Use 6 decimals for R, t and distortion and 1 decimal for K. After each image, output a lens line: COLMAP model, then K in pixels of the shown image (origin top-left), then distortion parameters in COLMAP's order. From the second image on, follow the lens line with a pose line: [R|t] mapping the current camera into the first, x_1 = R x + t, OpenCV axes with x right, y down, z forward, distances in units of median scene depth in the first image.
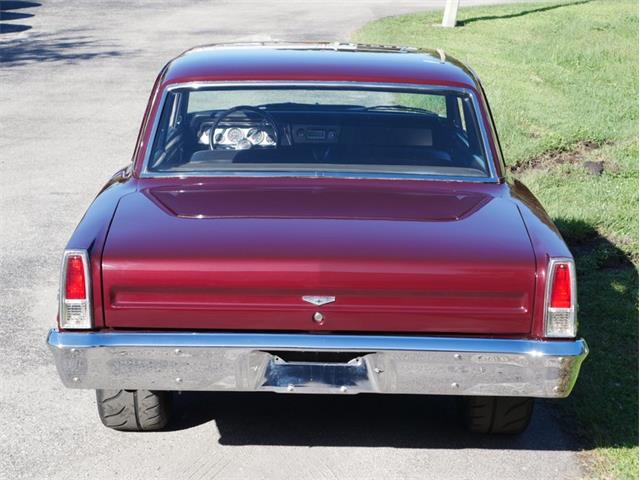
lens RADIAL K [[1469.6, 0, 320.0], [0, 1469.6, 240.0], [0, 0, 1]] dist [0.127897, 0.478100]
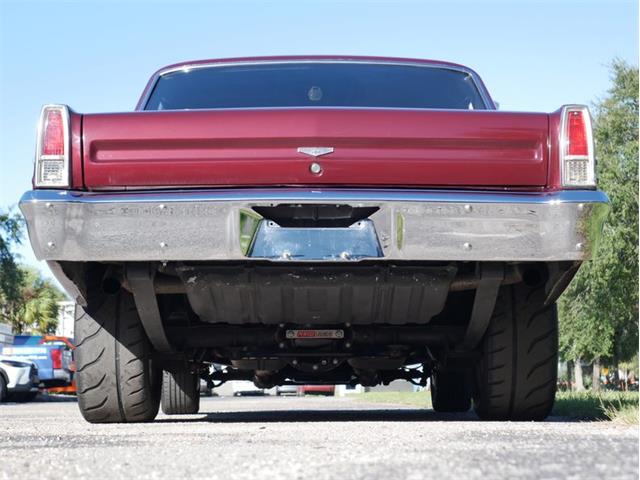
lens RADIAL K [[1469.6, 0, 320.0], [0, 1469.6, 240.0], [0, 0, 1]] dist [0.127897, 0.478100]
pose [[0.999803, -0.019830, 0.000404, 0.000426], [0.018838, 0.943064, -0.332078, 0.392650], [0.006204, 0.332020, 0.943252, 0.141496]]
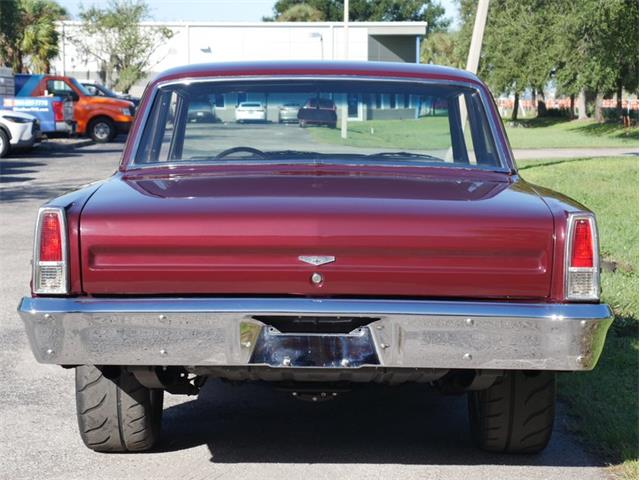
lens RADIAL K [[1469.6, 0, 320.0], [0, 1469.6, 240.0], [0, 0, 1]] dist [0.127897, 0.478100]
pose [[0.999960, -0.007968, -0.004102, 0.004918], [0.007352, 0.991087, -0.133017, 0.146786], [0.005125, 0.132981, 0.991105, 0.090863]]
